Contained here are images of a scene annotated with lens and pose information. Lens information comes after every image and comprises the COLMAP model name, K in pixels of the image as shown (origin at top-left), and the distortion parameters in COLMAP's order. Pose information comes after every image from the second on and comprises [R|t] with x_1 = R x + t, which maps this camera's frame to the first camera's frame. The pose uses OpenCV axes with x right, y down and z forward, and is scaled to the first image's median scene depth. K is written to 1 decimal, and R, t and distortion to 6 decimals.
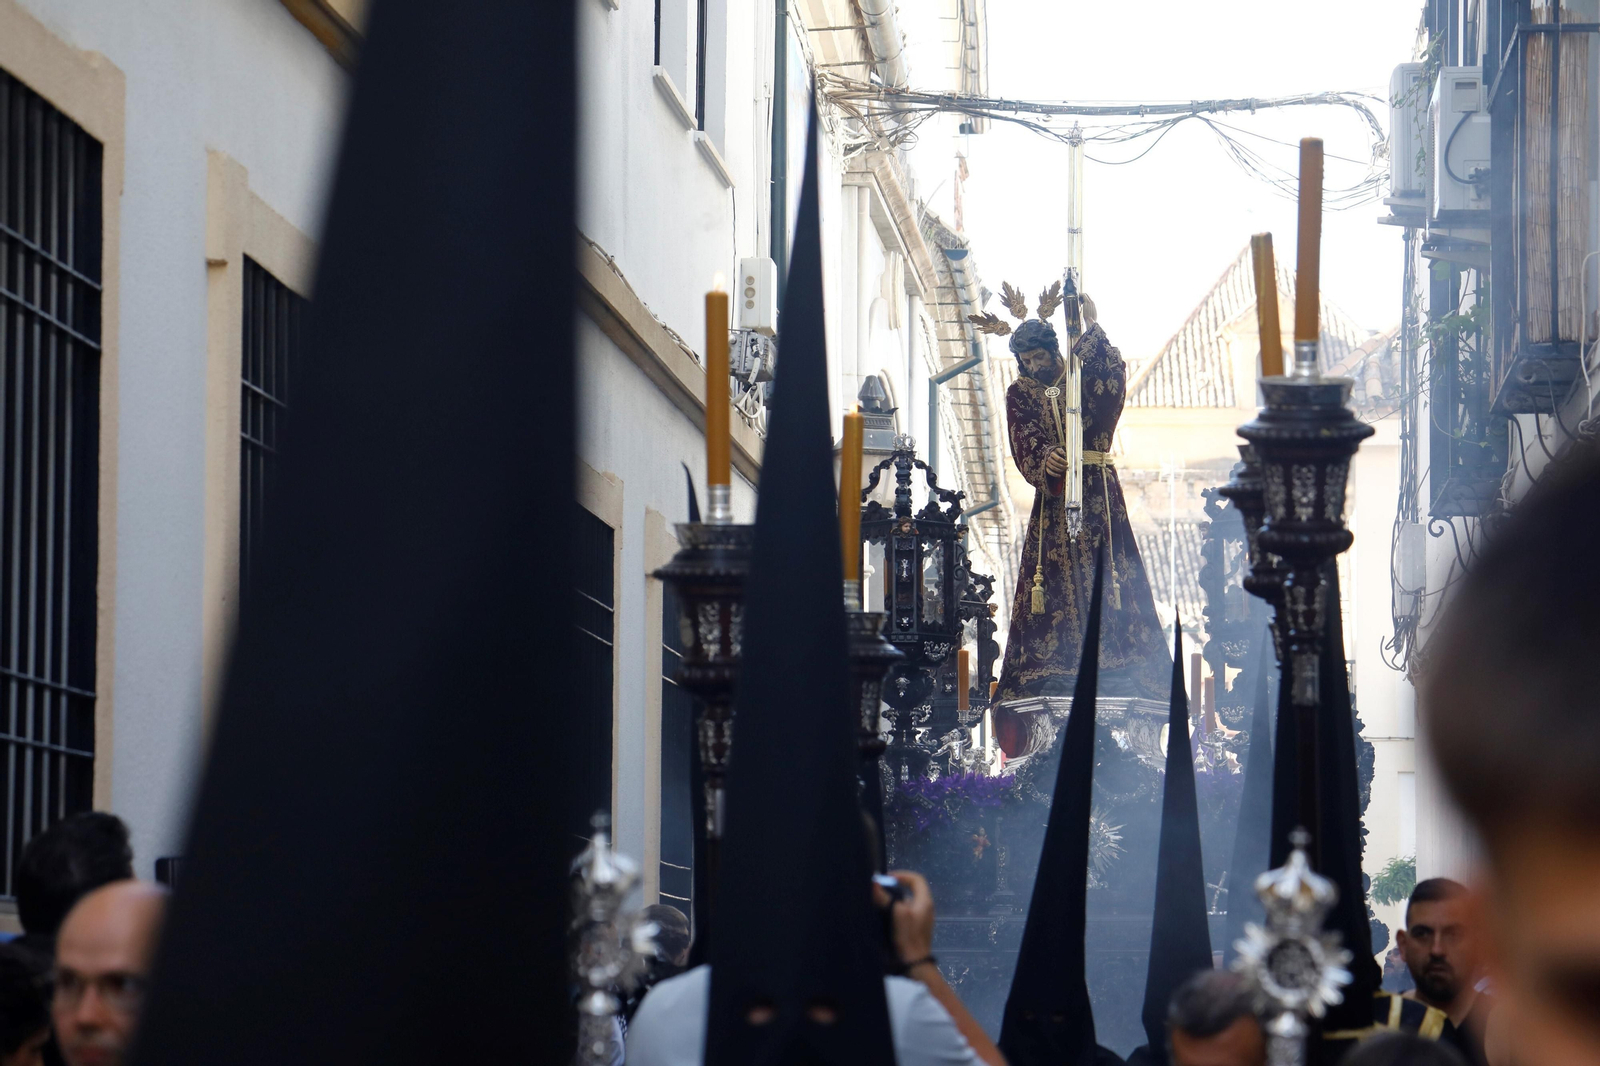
lens RADIAL K [[10678.8, 0, 800.0], [0, 10678.8, 533.0], [0, 0, 1]] dist [3.787558, -13.595994]
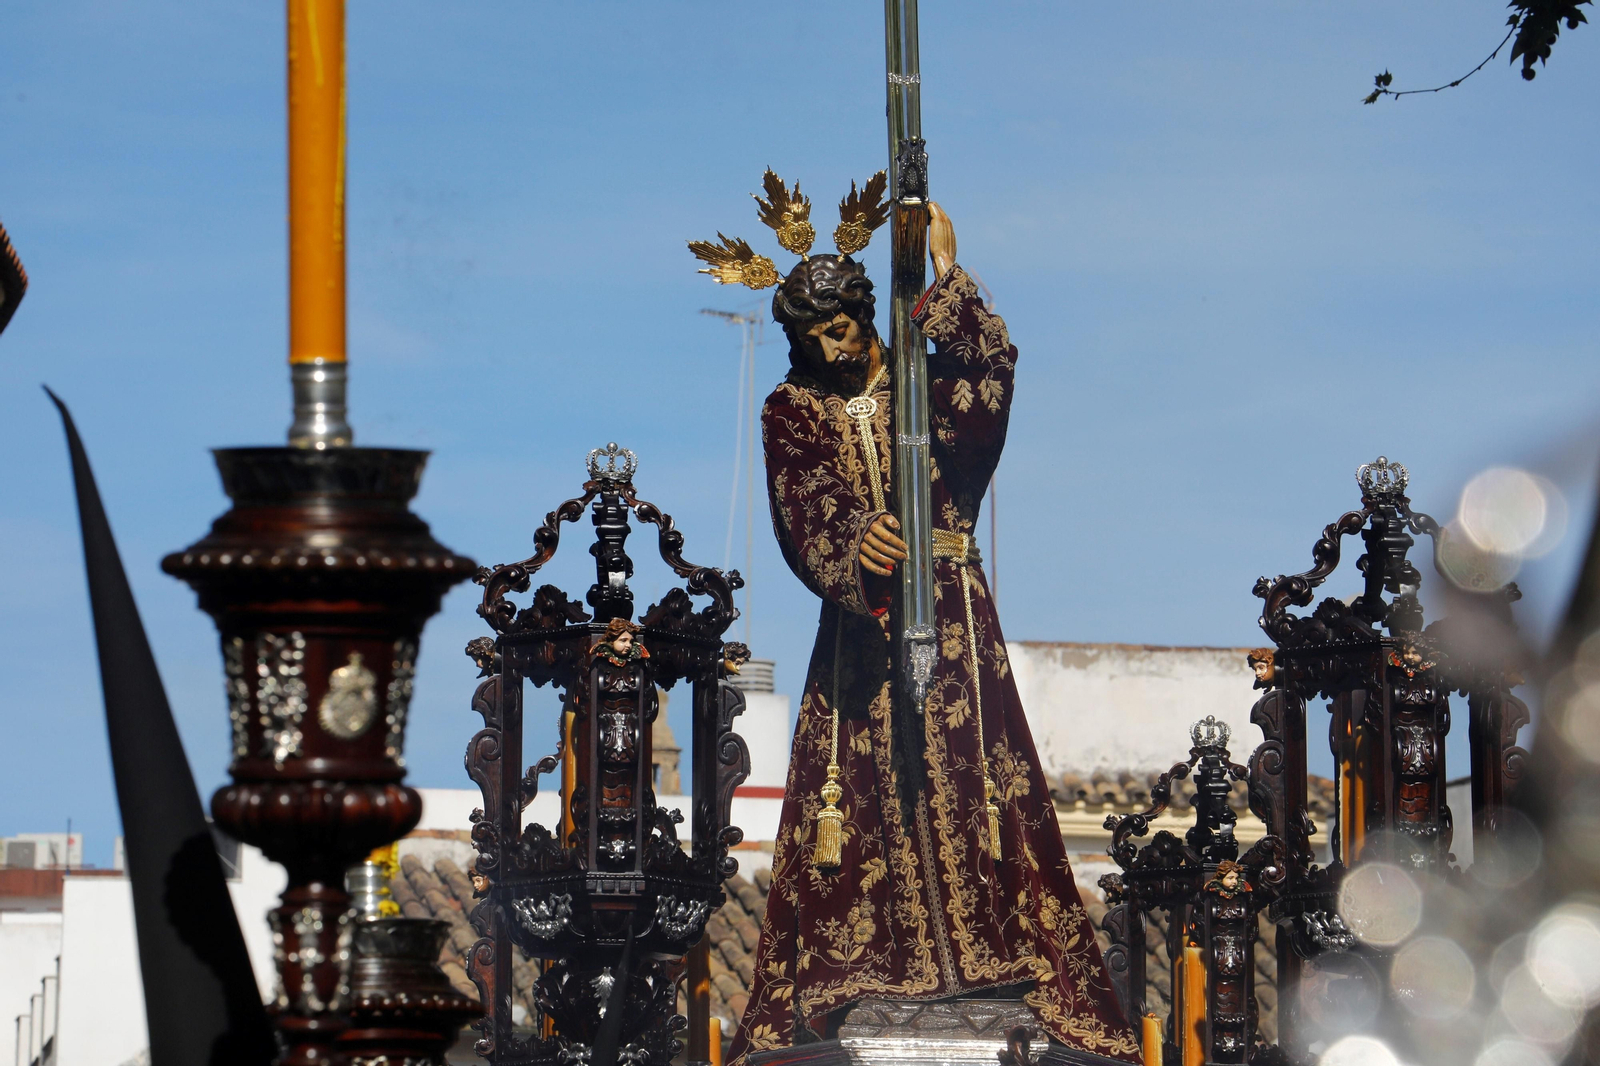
lens RADIAL K [[10678.8, 0, 800.0], [0, 10678.8, 533.0], [0, 0, 1]] dist [3.787558, -13.595994]
pose [[0.993632, 0.019445, 0.110988, -0.032638], [-0.012629, 0.998010, -0.061783, 0.022370], [-0.111968, 0.059988, 0.991899, 0.524088]]
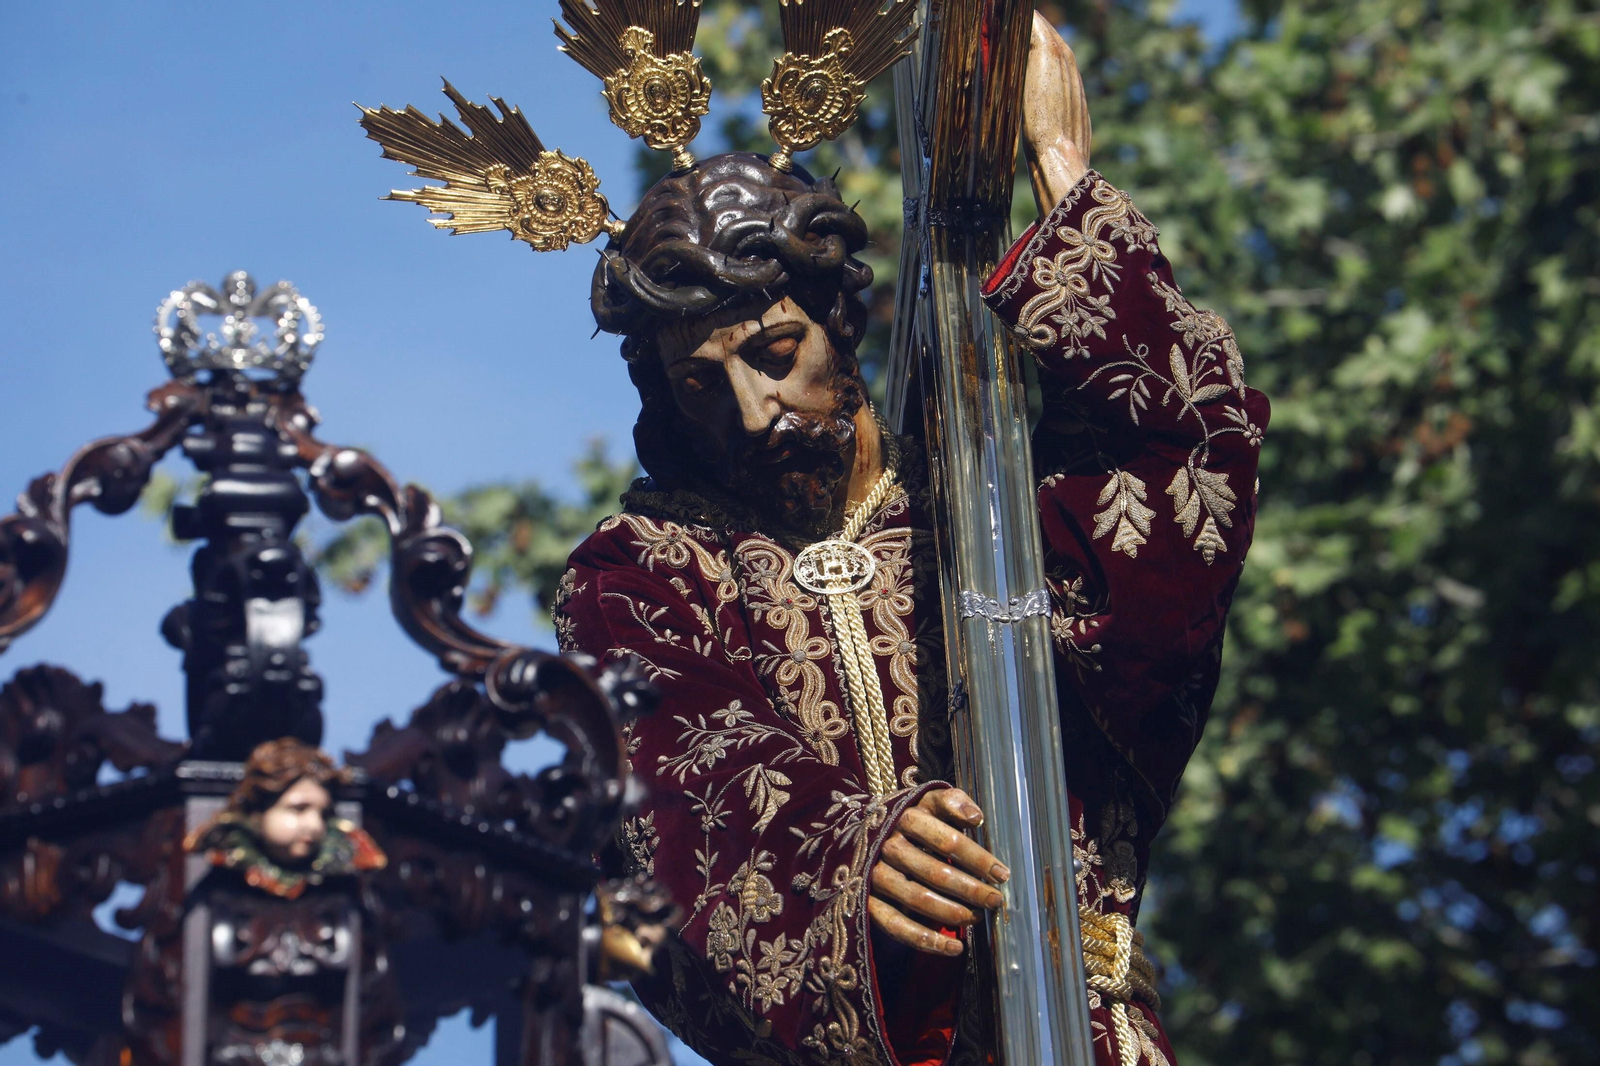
lens RADIAL K [[10678.8, 0, 800.0], [0, 10678.8, 533.0], [0, 0, 1]] dist [3.787558, -13.595994]
pose [[0.981399, 0.048524, 0.185747, -0.009882], [-0.001098, 0.968933, -0.247320, 0.030102], [-0.191977, 0.242516, 0.950963, 0.834155]]
